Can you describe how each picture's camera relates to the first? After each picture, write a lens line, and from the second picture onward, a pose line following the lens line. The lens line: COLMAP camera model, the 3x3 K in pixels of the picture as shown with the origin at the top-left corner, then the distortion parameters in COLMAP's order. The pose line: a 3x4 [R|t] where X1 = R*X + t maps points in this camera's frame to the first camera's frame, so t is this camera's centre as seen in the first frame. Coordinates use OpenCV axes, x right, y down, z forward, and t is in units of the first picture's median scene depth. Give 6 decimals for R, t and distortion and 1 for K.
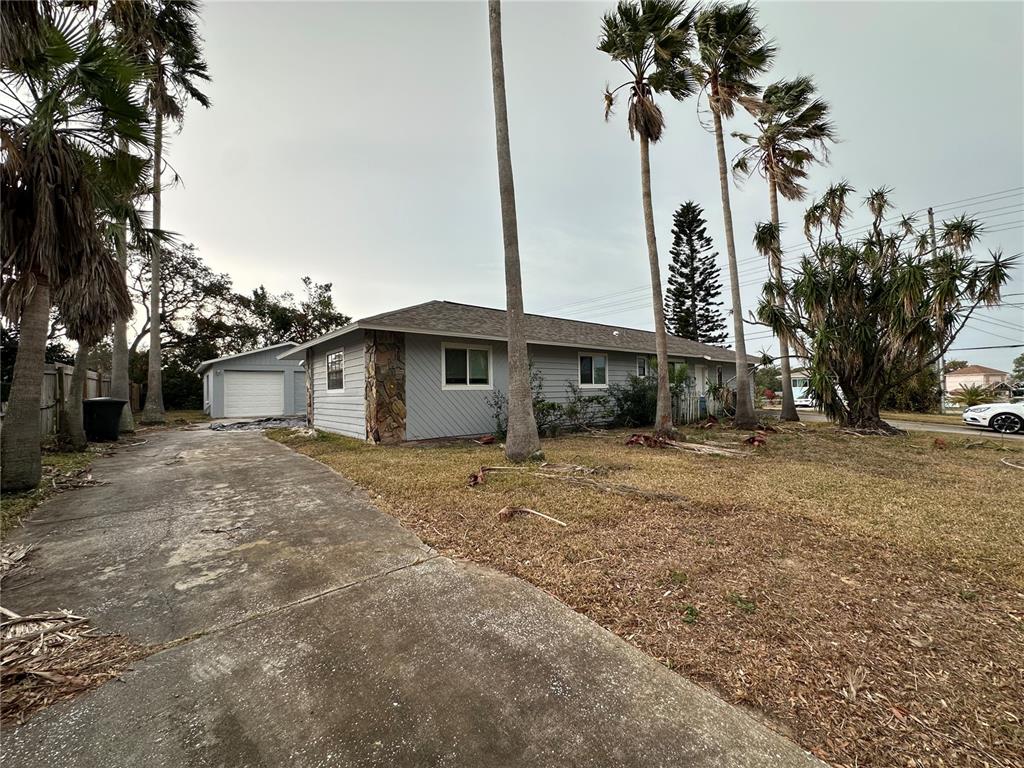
lens RADIAL K [[409.9, 0, 513.1], [0, 409.9, 384.7], [0, 0, 1]] dist [0.002910, 0.000369]
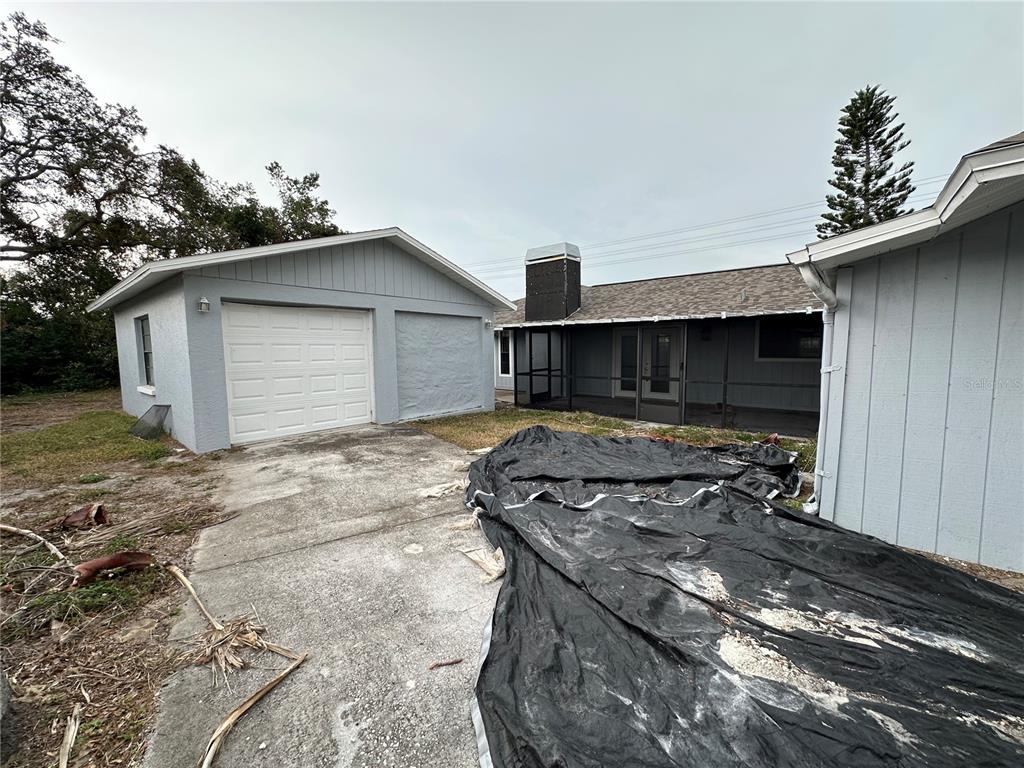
lens RADIAL K [[409.9, 0, 512.7], [0, 409.9, 383.4], [0, 0, 1]] dist [0.002910, 0.000369]
pose [[0.983952, -0.006544, 0.178311, -0.348354], [-0.010814, 0.995303, 0.096201, -0.001768], [-0.178103, -0.096586, 0.979260, 0.416645]]
